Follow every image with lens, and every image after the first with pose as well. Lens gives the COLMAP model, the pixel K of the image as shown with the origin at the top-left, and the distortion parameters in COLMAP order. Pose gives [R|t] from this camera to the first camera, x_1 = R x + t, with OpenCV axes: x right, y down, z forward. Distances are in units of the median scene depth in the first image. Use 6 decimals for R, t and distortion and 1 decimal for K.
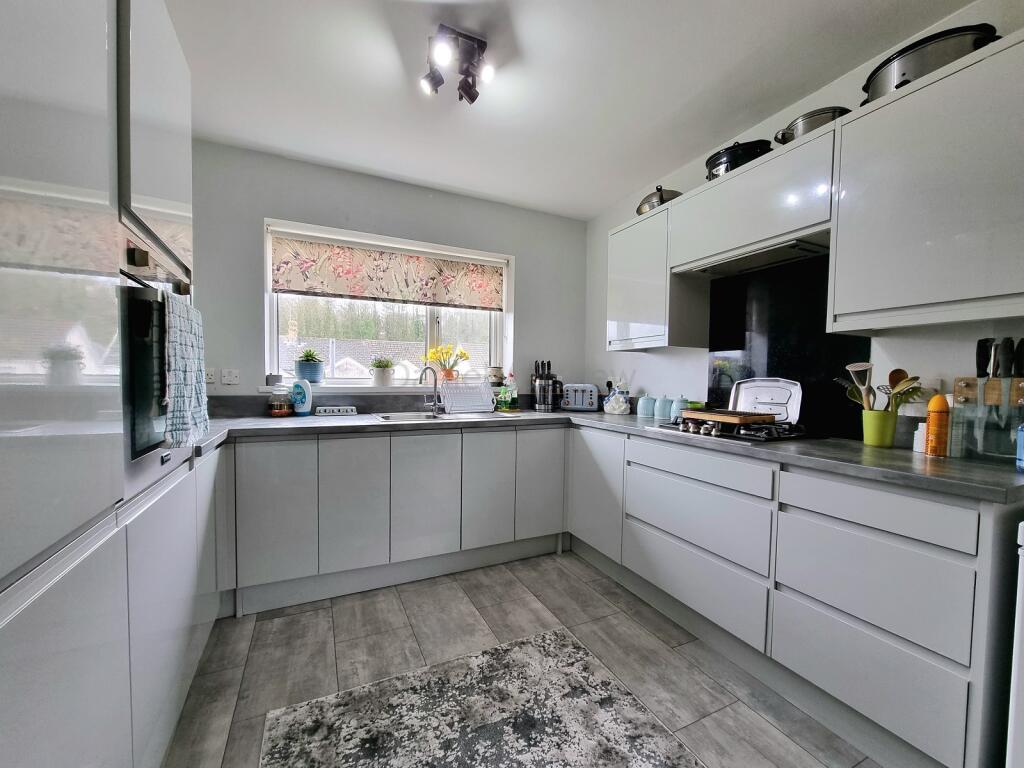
lens RADIAL K [[418.6, 0, 509.8], [0, 418.6, 393.4], [0, 0, 1]] dist [-0.002296, -0.000024]
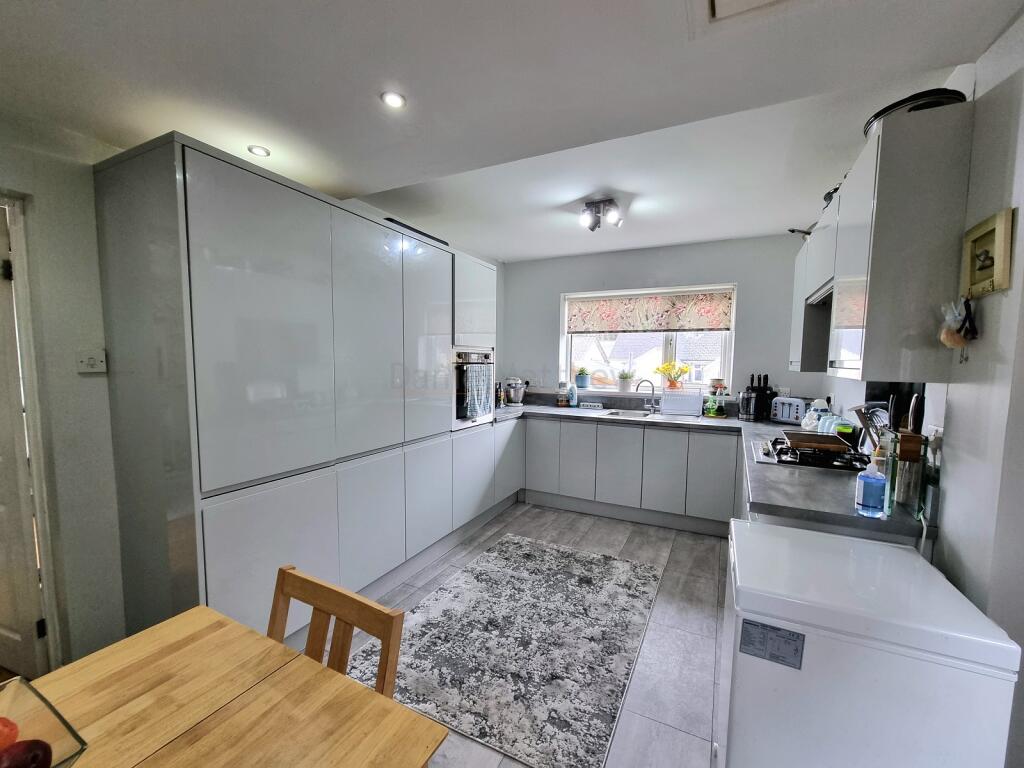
lens RADIAL K [[418.6, 0, 518.9], [0, 418.6, 389.3], [0, 0, 1]] dist [-0.002296, -0.000024]
pose [[0.609972, 0.048793, -0.790920, 0.721859], [-0.030513, 0.998808, 0.038086, -0.078179], [0.791836, 0.000902, 0.610734, -0.221162]]
